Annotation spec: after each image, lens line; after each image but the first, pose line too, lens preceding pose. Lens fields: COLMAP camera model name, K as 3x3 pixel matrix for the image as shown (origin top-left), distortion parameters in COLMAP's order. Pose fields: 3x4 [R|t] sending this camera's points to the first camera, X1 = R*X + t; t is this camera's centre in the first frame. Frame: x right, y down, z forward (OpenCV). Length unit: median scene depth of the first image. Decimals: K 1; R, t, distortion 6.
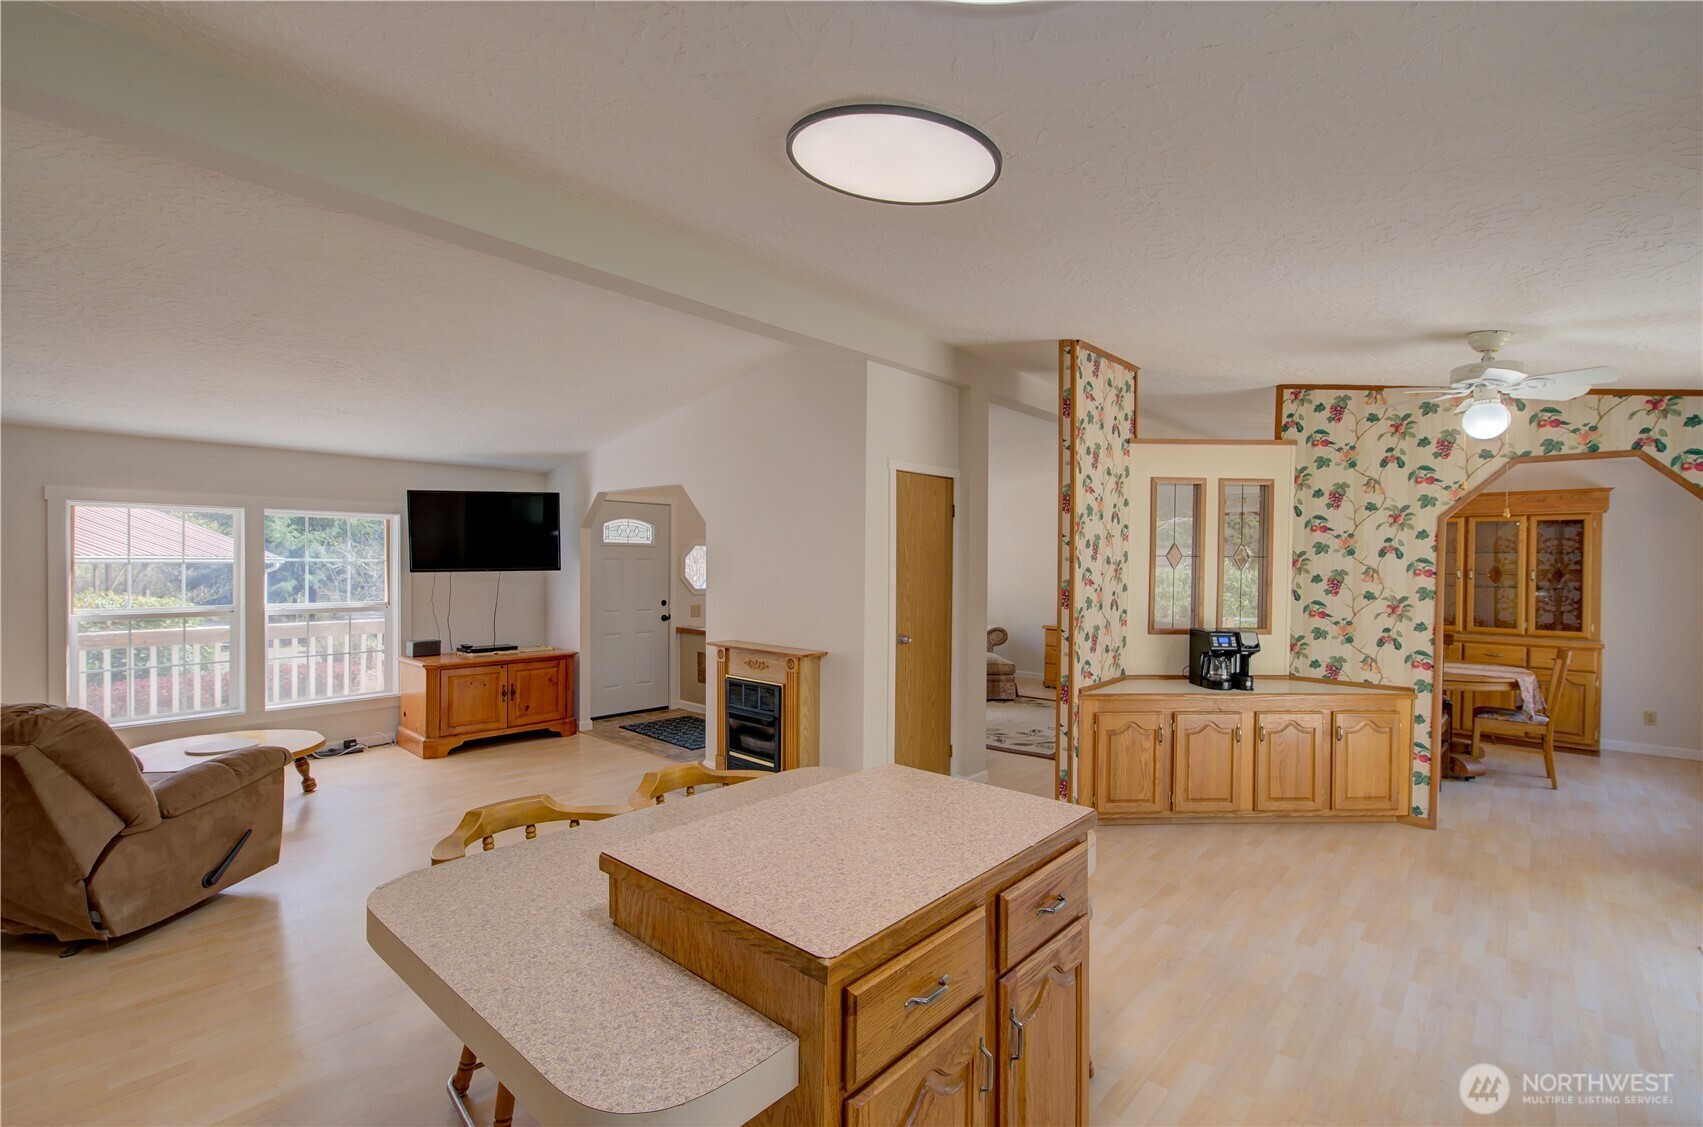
lens RADIAL K [[761.1, 0, 858.6], [0, 761.1, 570.4], [0, 0, 1]] dist [-0.007171, 0.002252]
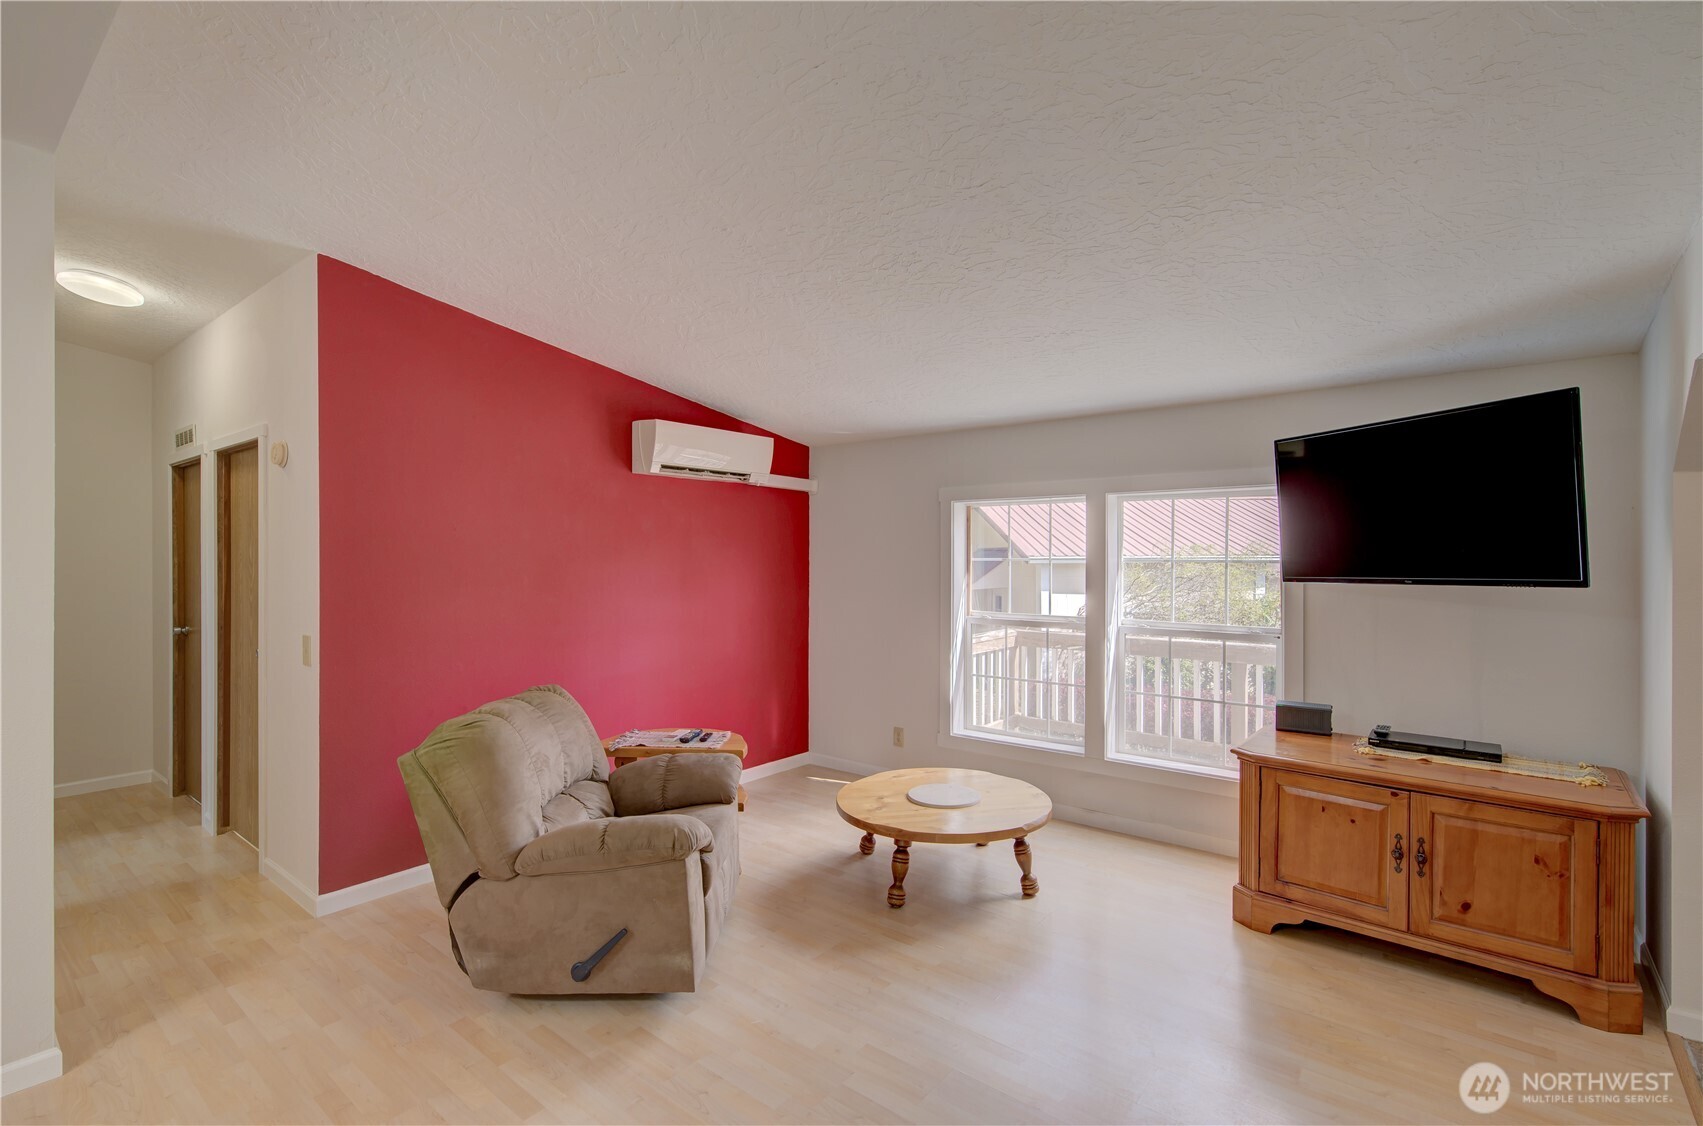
lens RADIAL K [[761.1, 0, 864.1], [0, 761.1, 565.0], [0, 0, 1]] dist [-0.007171, 0.002252]
pose [[0.037422, 0.010722, -0.999242, -0.022786], [0.002303, 0.999939, 0.010816, -0.018322], [0.999297, -0.002706, 0.037395, 0.660598]]
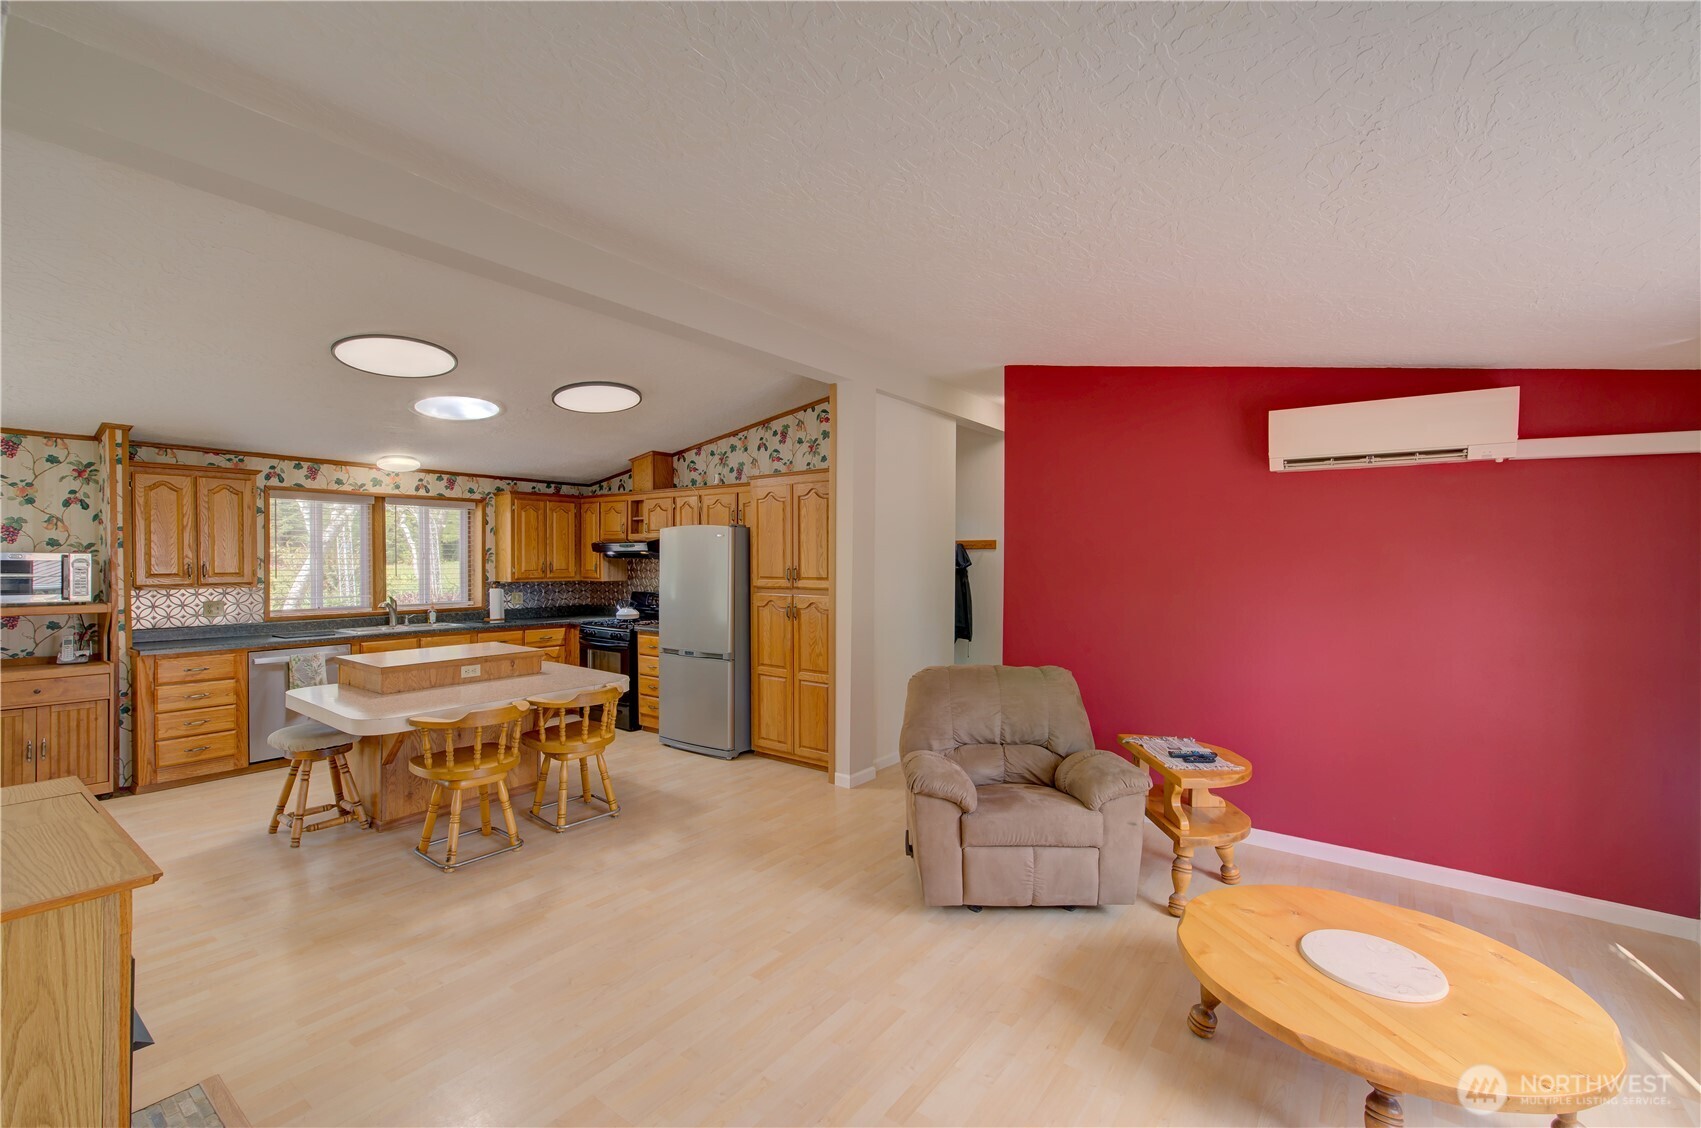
lens RADIAL K [[723.3, 0, 853.0], [0, 723.3, 569.8], [0, 0, 1]] dist [0.000816, -0.001582]
pose [[-0.997653, -0.009475, -0.067812, -0.353993], [-0.010539, 0.999827, 0.015349, -0.019407], [0.067655, 0.016028, -0.997580, 1.076572]]
